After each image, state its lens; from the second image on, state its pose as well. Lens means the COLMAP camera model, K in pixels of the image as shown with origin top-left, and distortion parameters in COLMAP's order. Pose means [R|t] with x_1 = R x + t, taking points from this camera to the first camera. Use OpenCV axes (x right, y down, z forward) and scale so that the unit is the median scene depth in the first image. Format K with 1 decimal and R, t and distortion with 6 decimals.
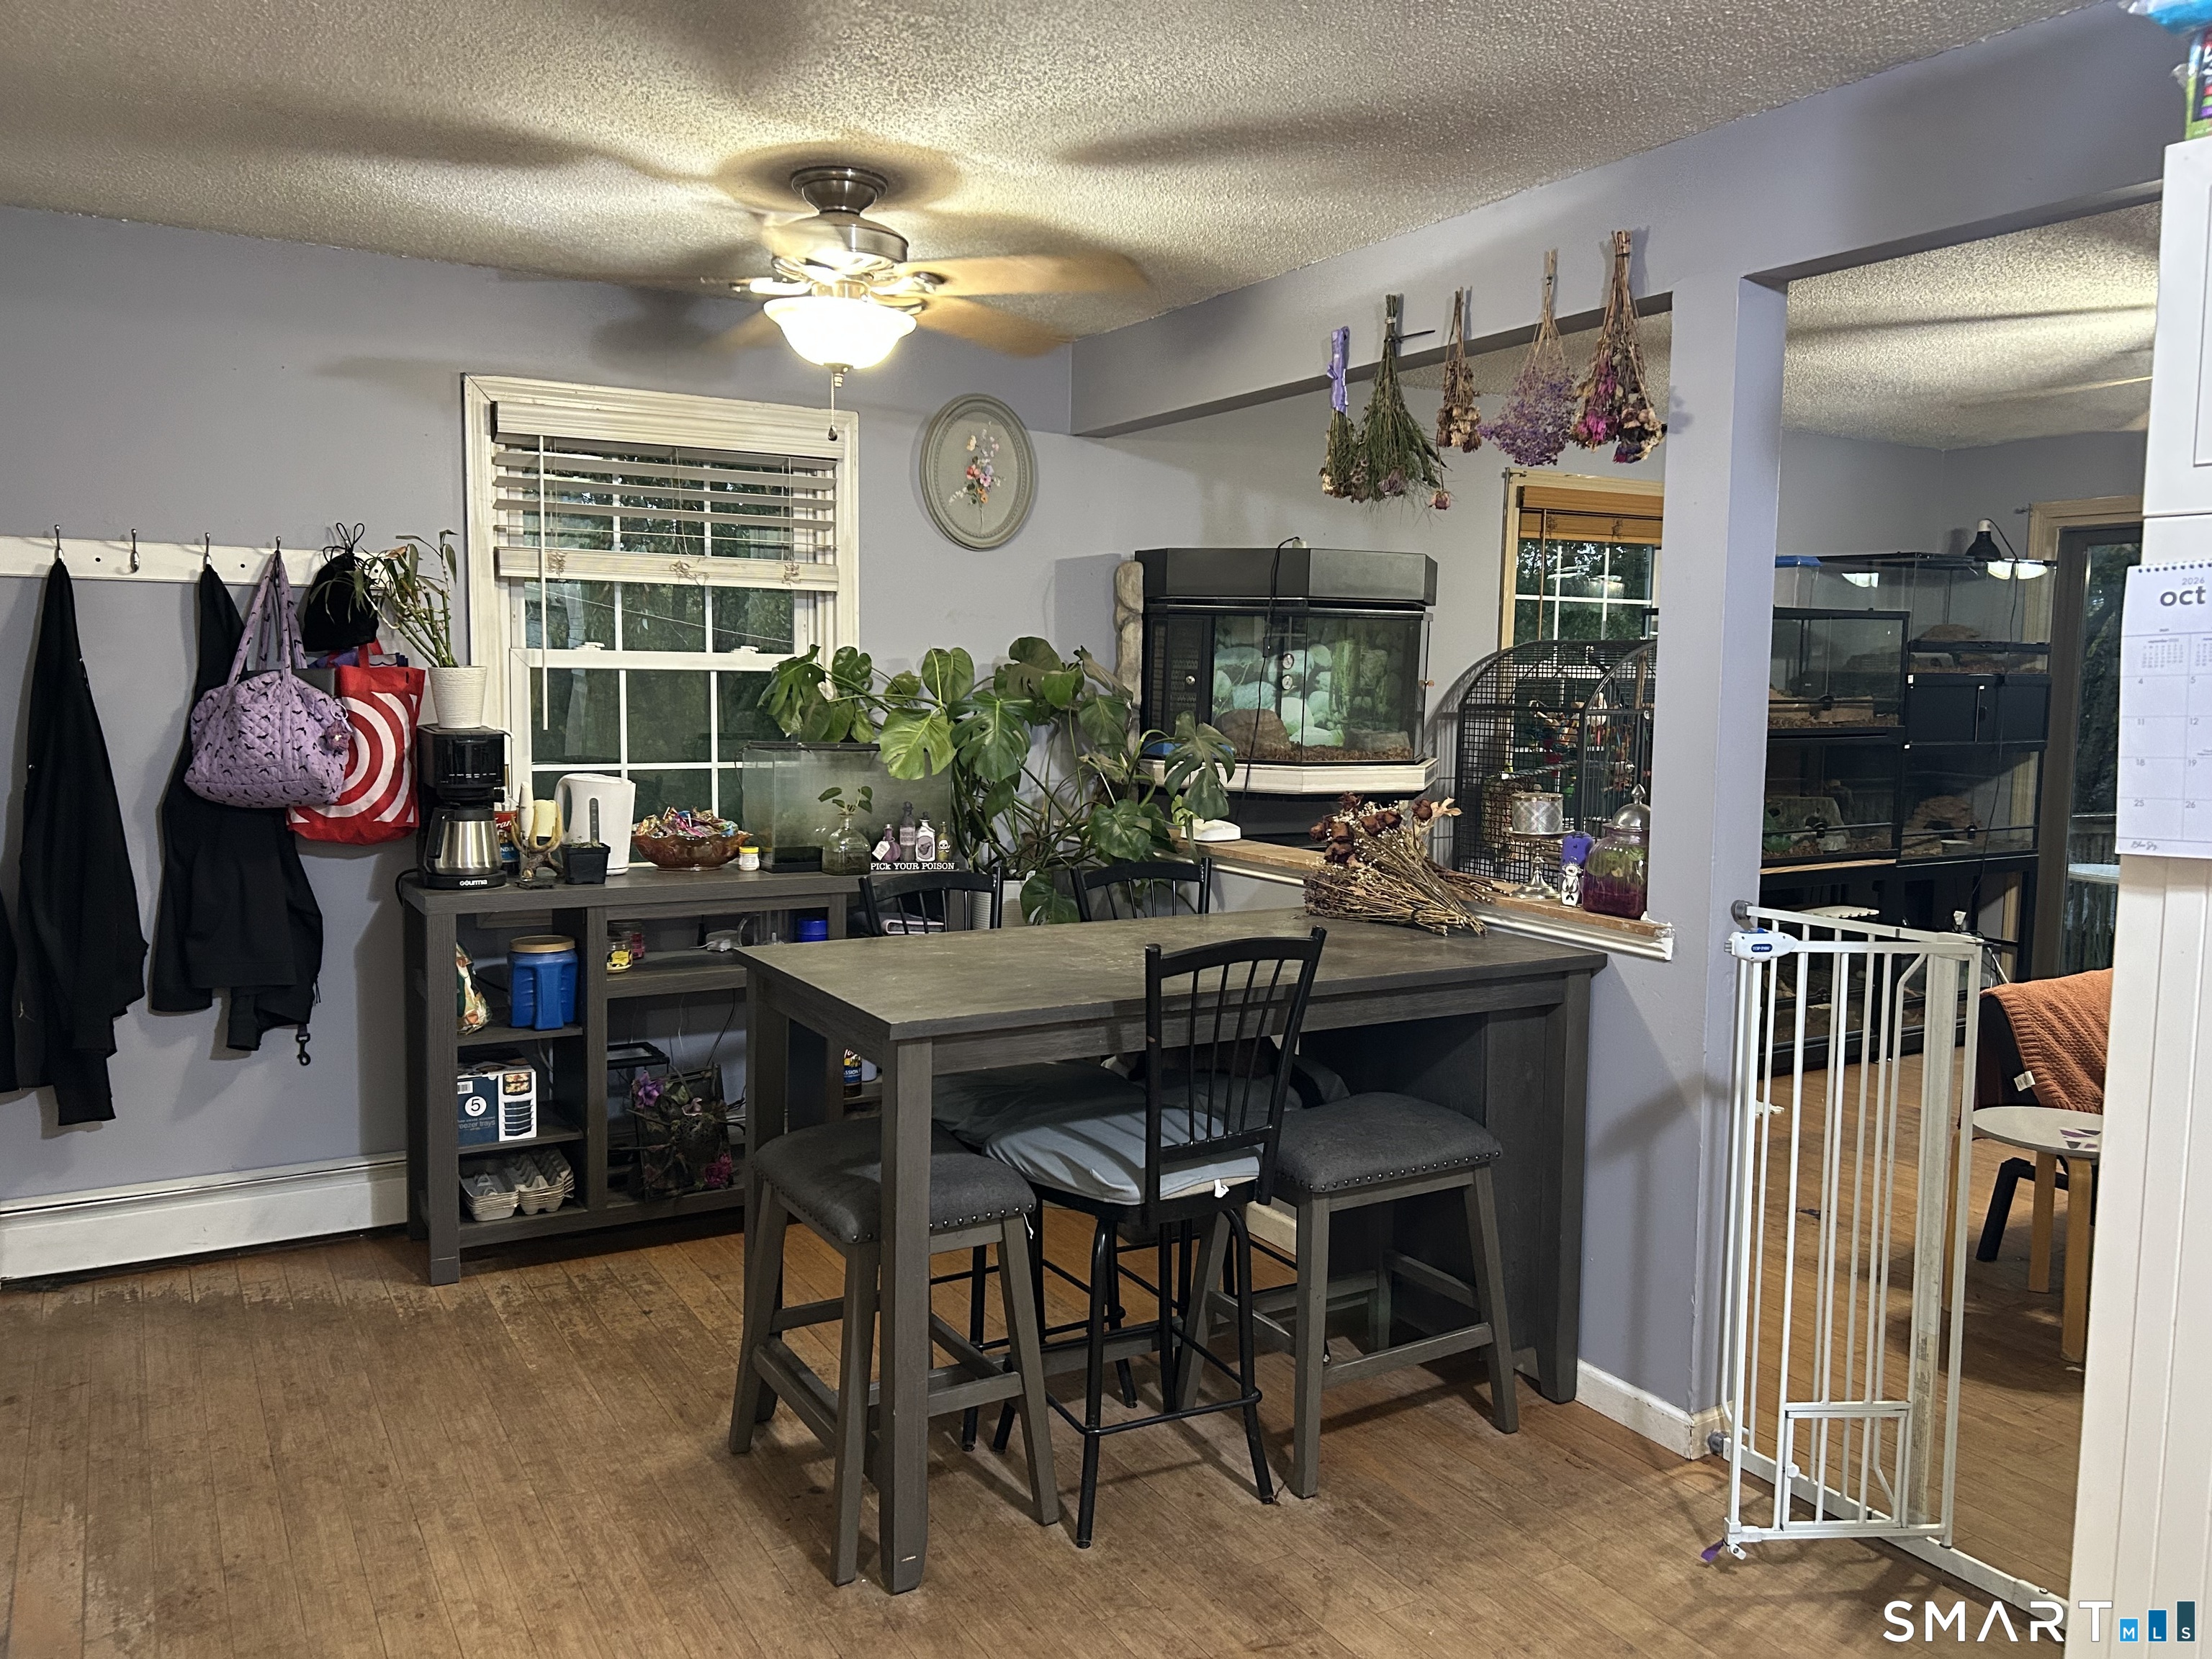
lens RADIAL K [[1661.3, 0, 1106.0], [0, 1661.3, 829.5], [0, 0, 1]] dist [0.075677, -0.123039]
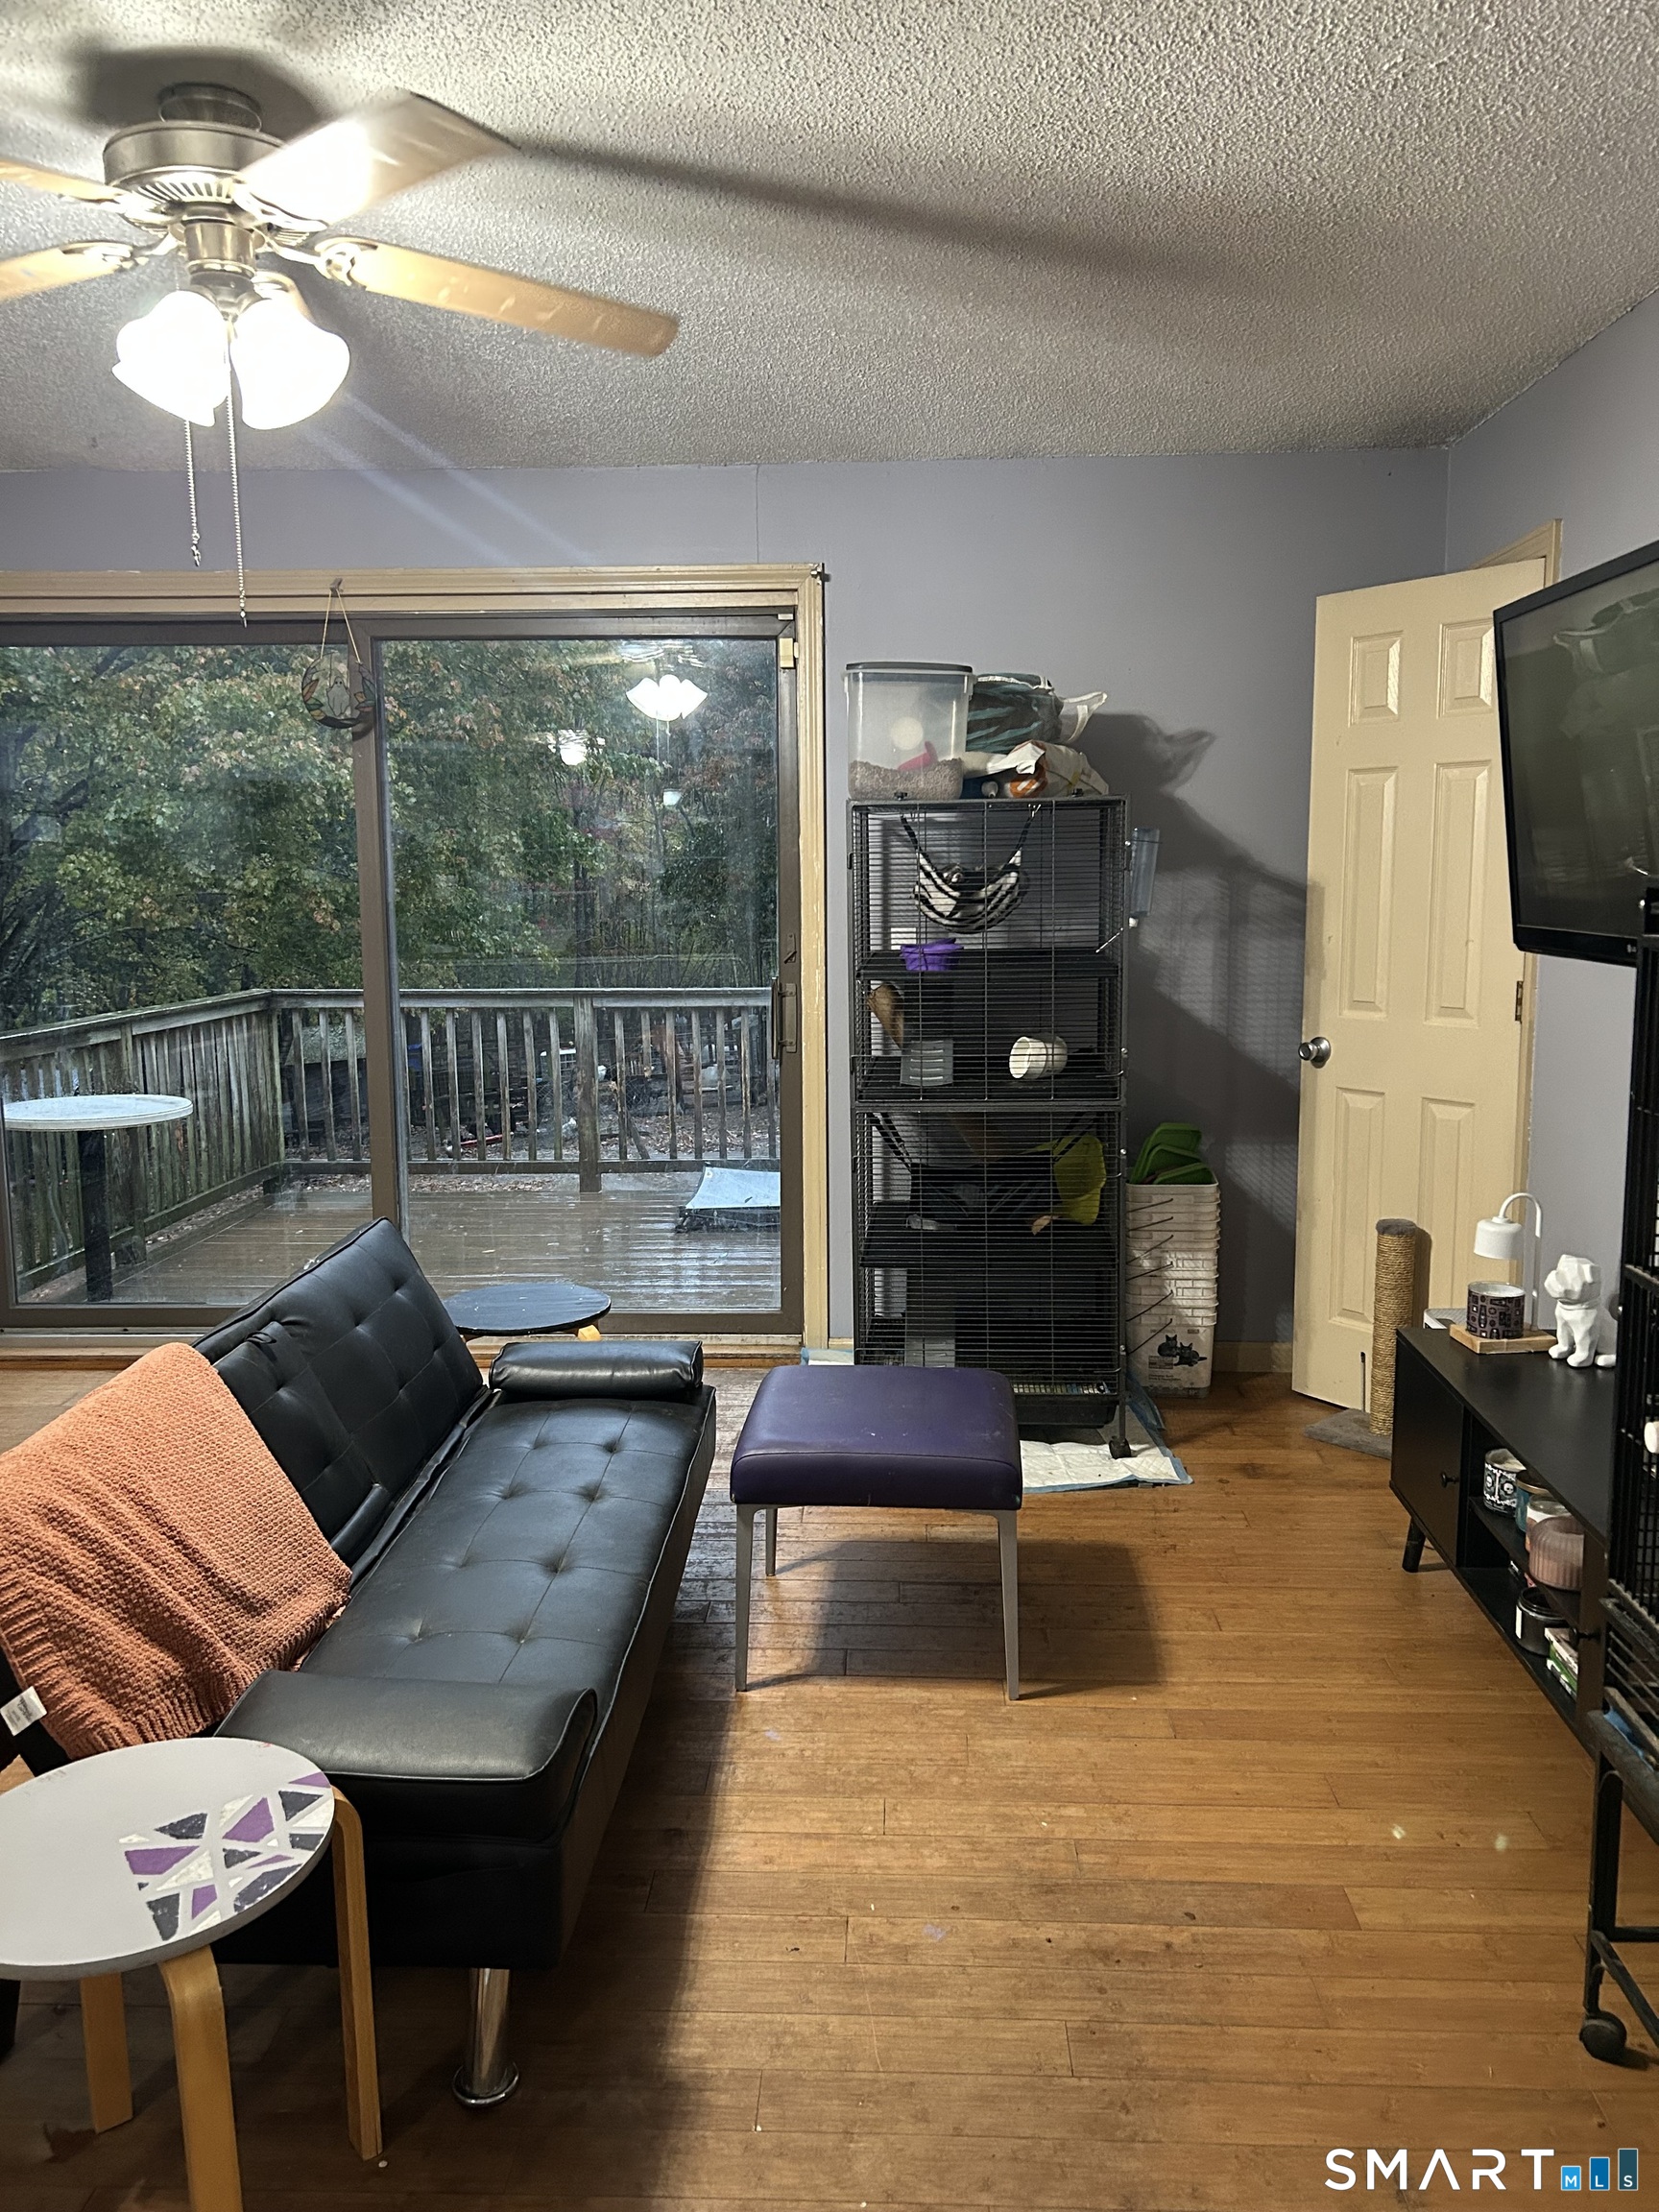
lens RADIAL K [[1661.3, 0, 849.2], [0, 1661.3, 1105.9], [0, 0, 1]] dist [0.075677, -0.123039]
pose [[0.537376, -0.139164, 0.831782, 0.197432], [0.094165, 0.990025, 0.104803, -0.024653], [-0.838069, 0.022006, 0.545120, 0.356296]]
